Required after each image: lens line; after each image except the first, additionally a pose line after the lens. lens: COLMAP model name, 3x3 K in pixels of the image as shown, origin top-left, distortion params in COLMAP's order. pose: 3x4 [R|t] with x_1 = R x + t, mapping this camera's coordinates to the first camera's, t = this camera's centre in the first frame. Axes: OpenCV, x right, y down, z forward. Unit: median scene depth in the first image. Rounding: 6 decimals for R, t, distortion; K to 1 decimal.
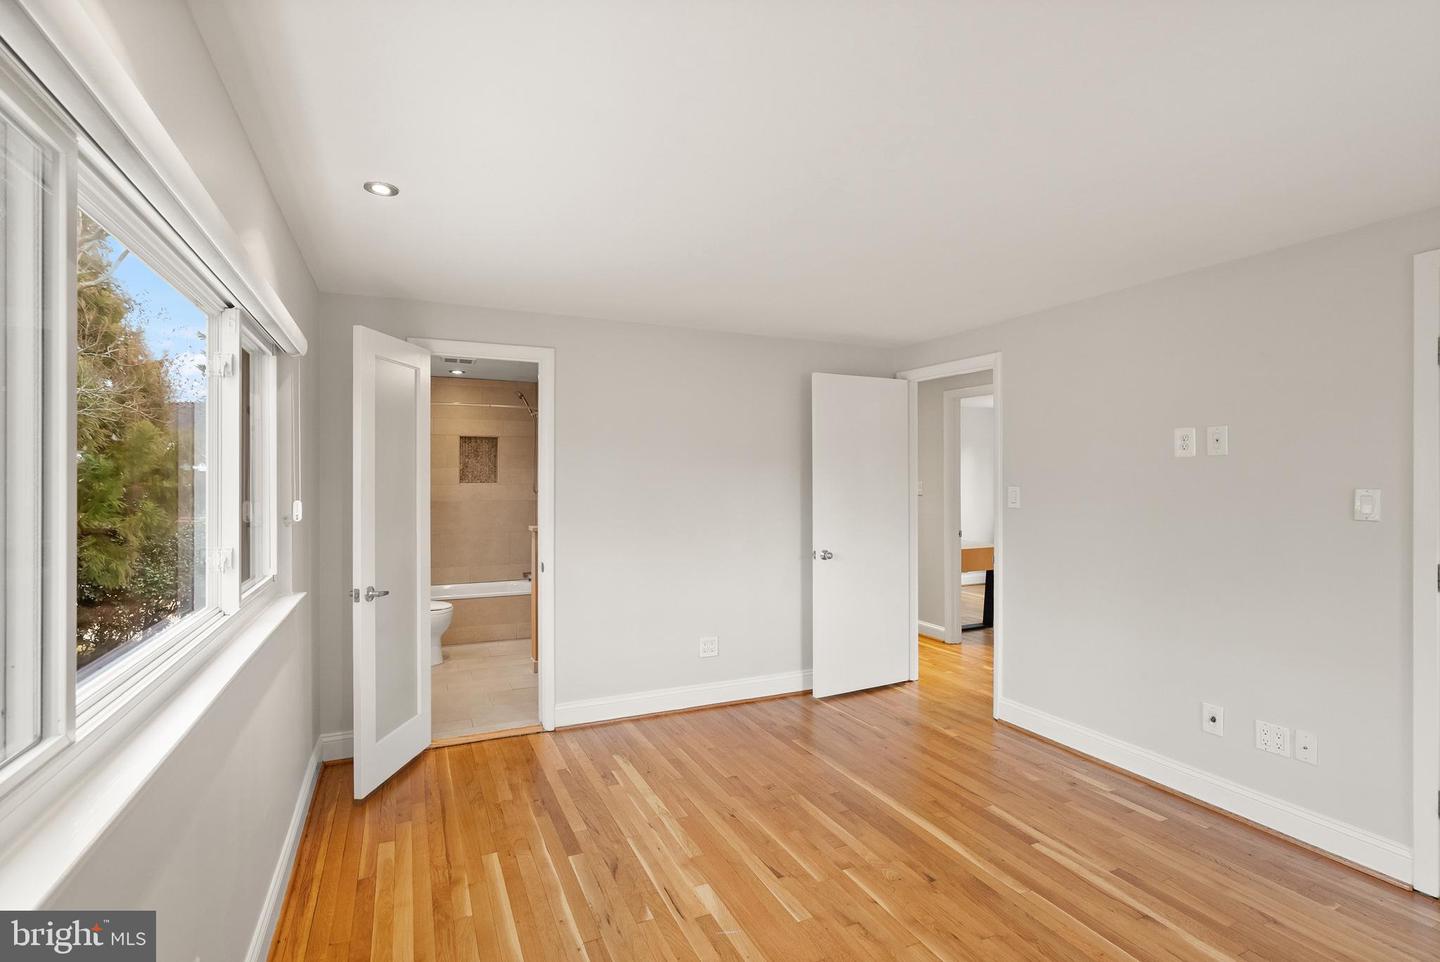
lens RADIAL K [[682.4, 0, 721.8], [0, 682.4, 480.7], [0, 0, 1]] dist [0.002117, 0.000341]
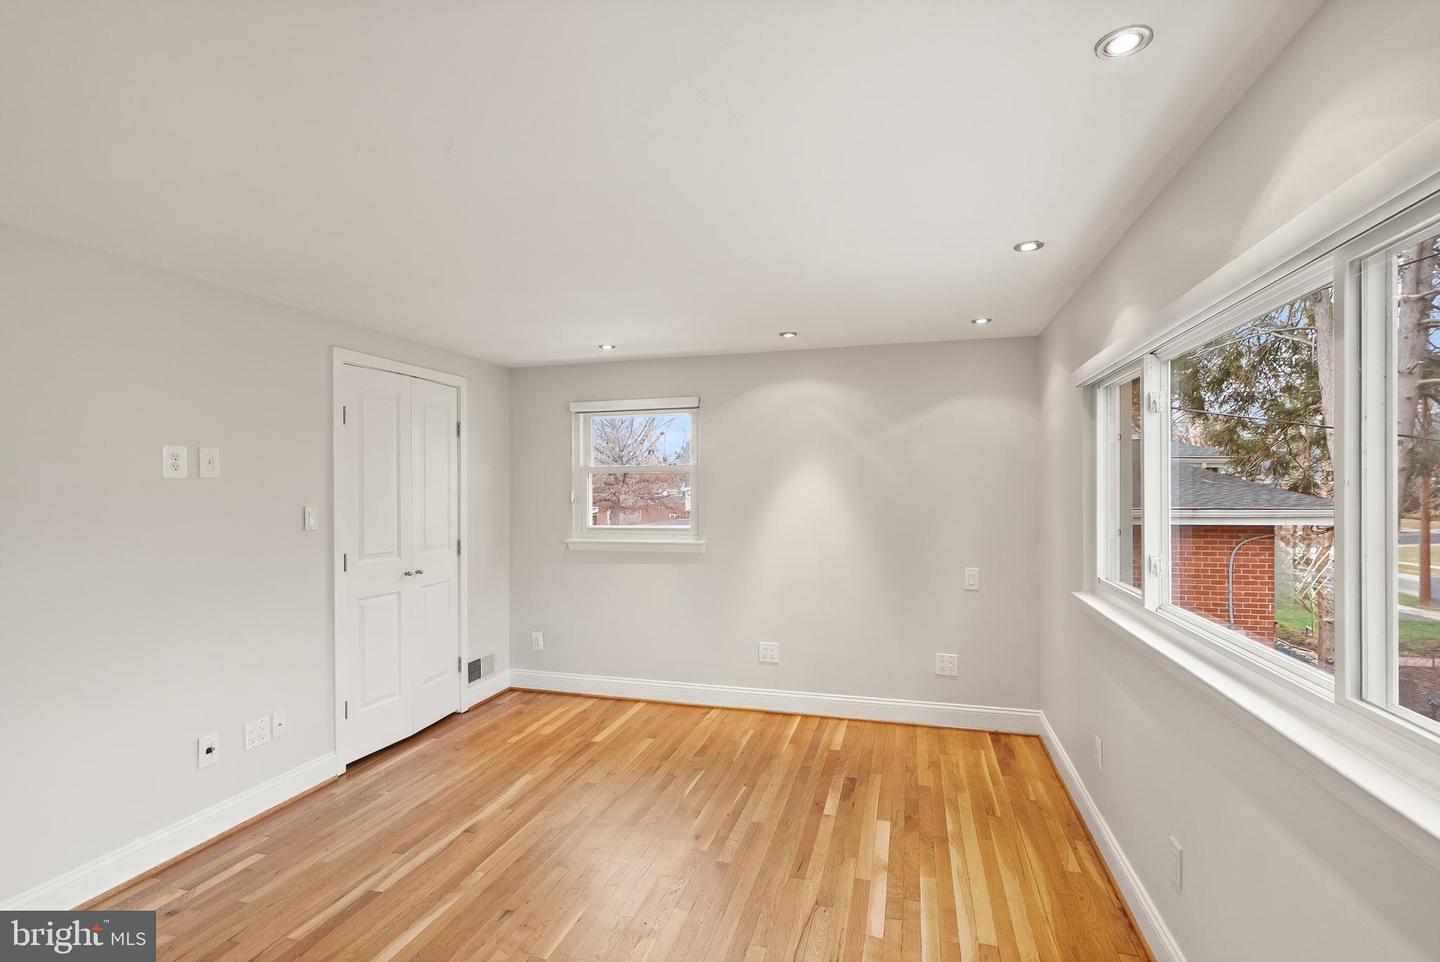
lens RADIAL K [[682.4, 0, 721.1], [0, 682.4, 485.1], [0, 0, 1]] dist [0.002117, 0.000341]
pose [[-0.765786, 0.007360, 0.643053, -0.463245], [0.005775, 0.999973, -0.004567, -0.018118], [-0.643069, 0.000217, -0.765808, 1.278683]]
